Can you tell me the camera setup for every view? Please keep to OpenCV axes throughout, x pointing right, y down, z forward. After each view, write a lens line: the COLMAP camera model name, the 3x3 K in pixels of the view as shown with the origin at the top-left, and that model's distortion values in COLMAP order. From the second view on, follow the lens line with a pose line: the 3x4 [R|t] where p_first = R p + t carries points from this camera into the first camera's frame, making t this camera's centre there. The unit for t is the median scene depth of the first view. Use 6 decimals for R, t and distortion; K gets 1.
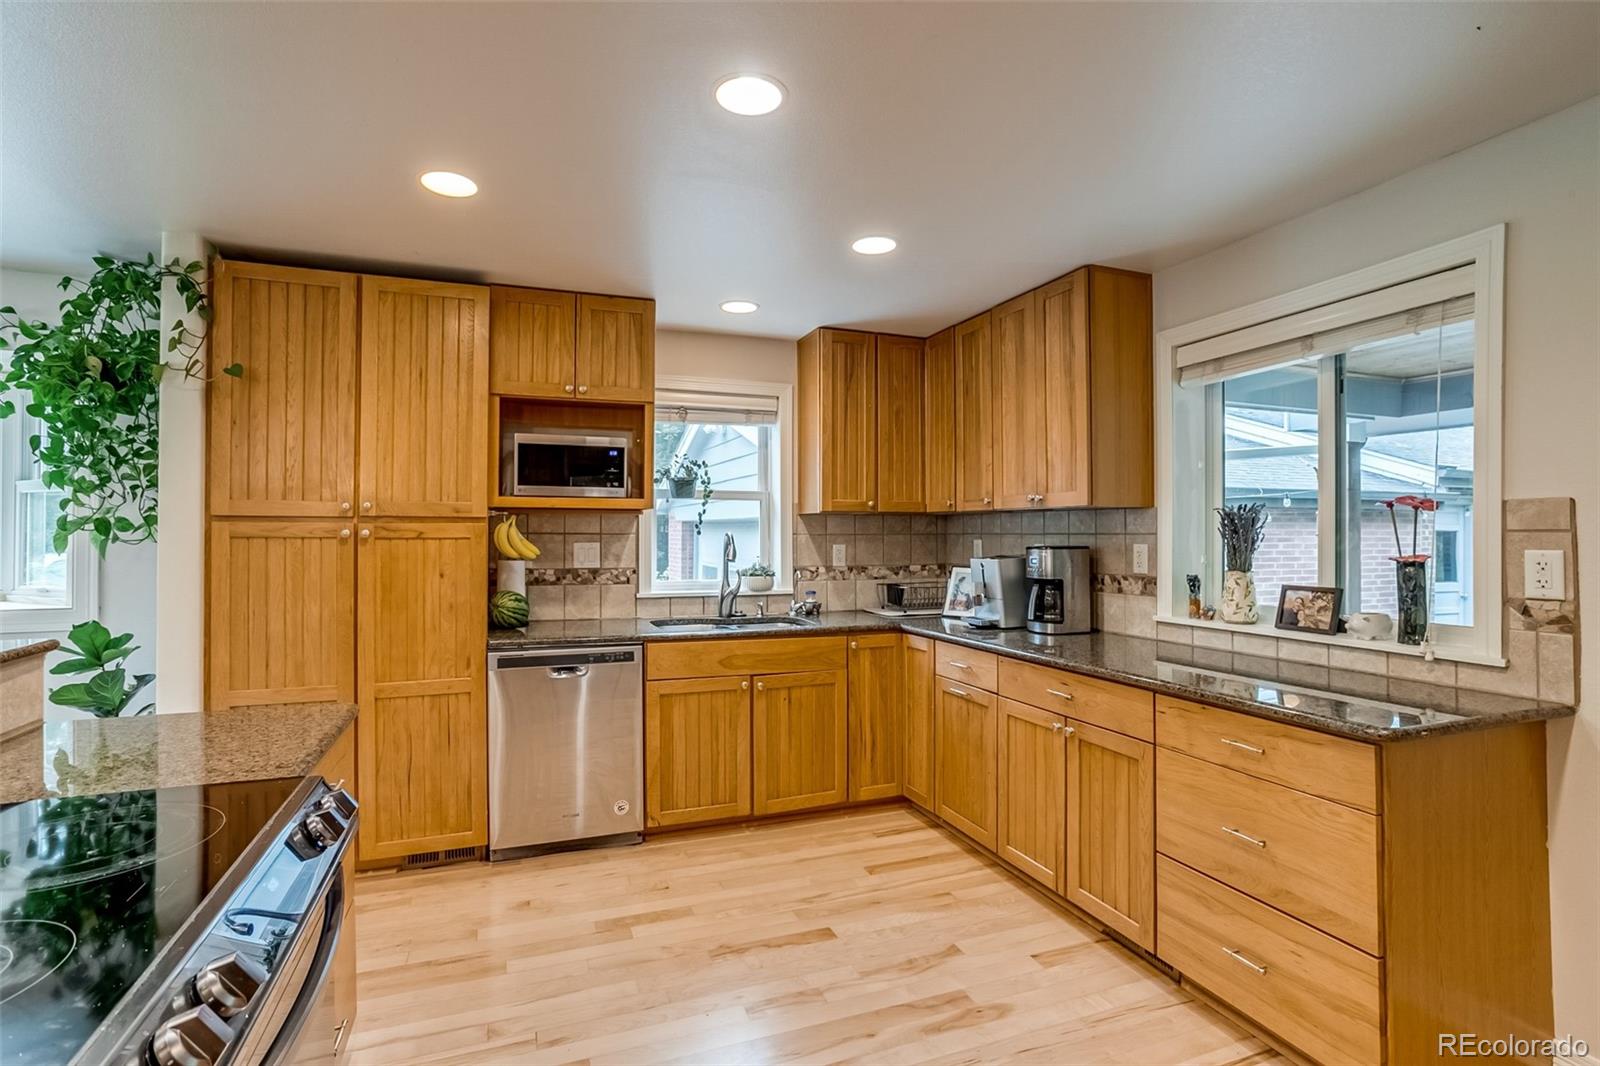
lens RADIAL K [[768.3, 0, 793.7], [0, 768.3, 531.0], [0, 0, 1]] dist [-0.053554, 0.030927]
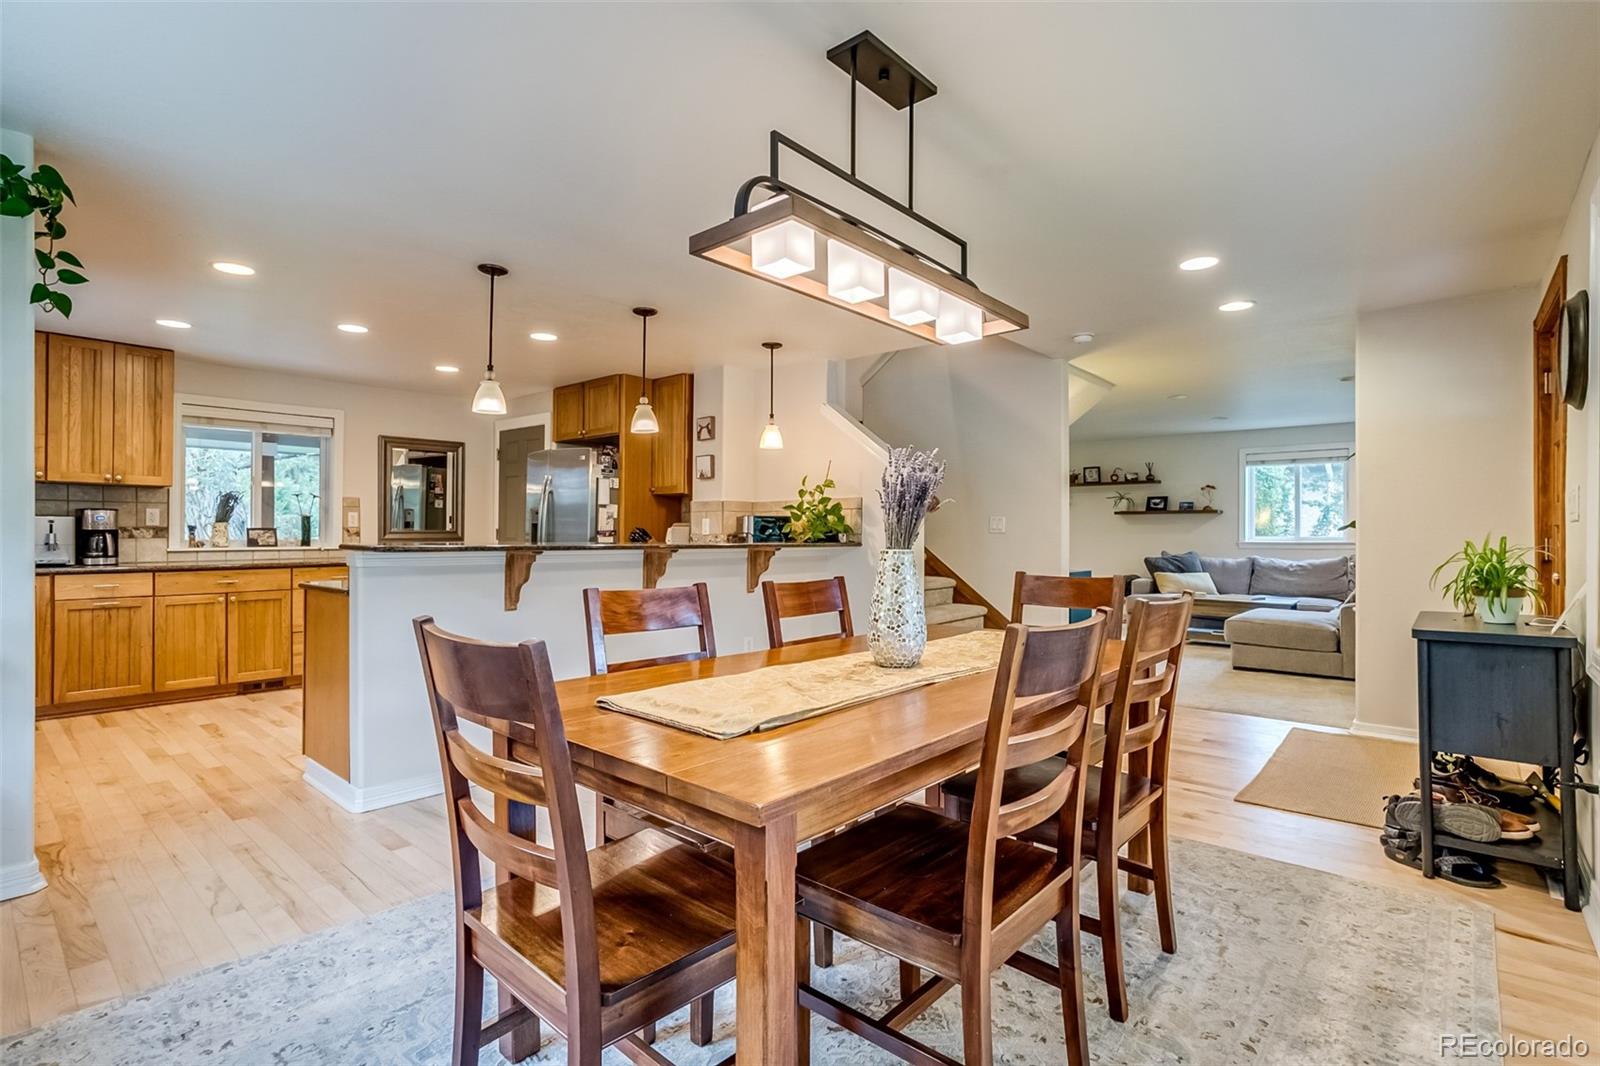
lens RADIAL K [[768.3, 0, 793.8], [0, 768.3, 531.9], [0, 0, 1]] dist [-0.053554, 0.030927]
pose [[-0.473794, 0.000728, 0.880636, -1.781137], [-0.007165, 0.999963, -0.004682, 0.069078], [-0.880607, -0.008528, -0.473771, 0.528441]]
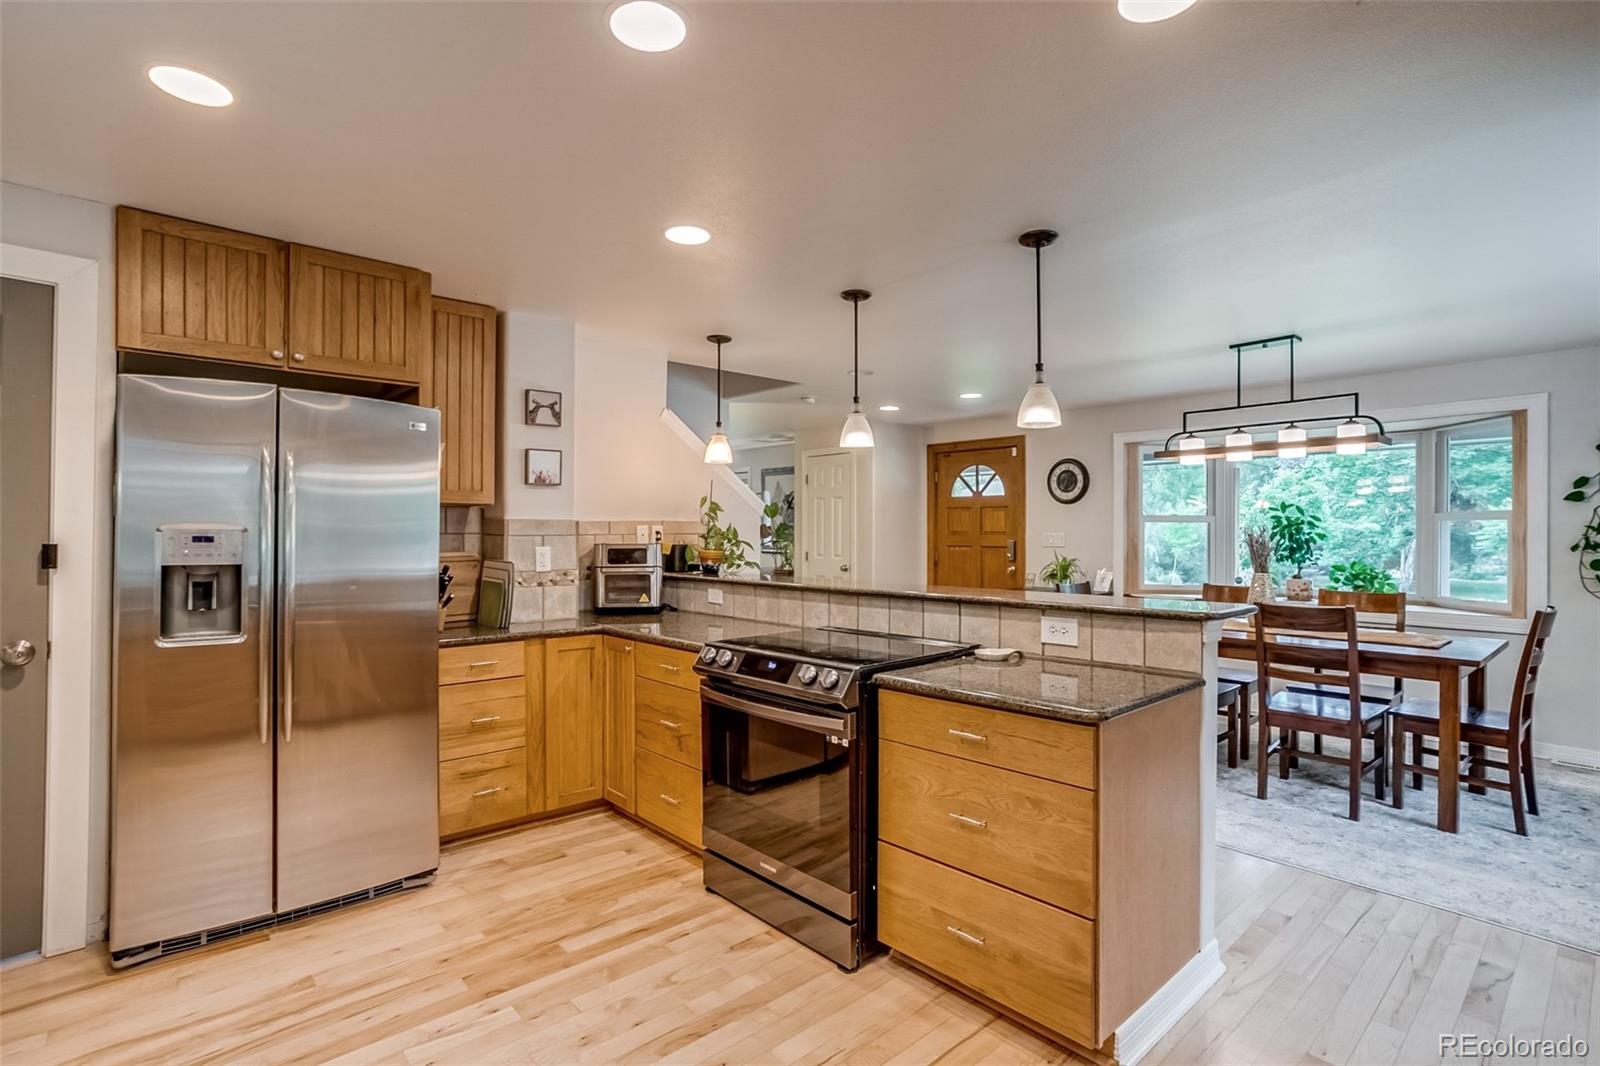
lens RADIAL K [[768.3, 0, 795.4], [0, 768.3, 529.9], [0, 0, 1]] dist [-0.053554, 0.030927]
pose [[-0.931479, -0.003708, -0.363775, 0.058340], [-0.001729, 0.999982, -0.005764, 0.008662], [0.363790, -0.004740, -0.931469, 1.109710]]
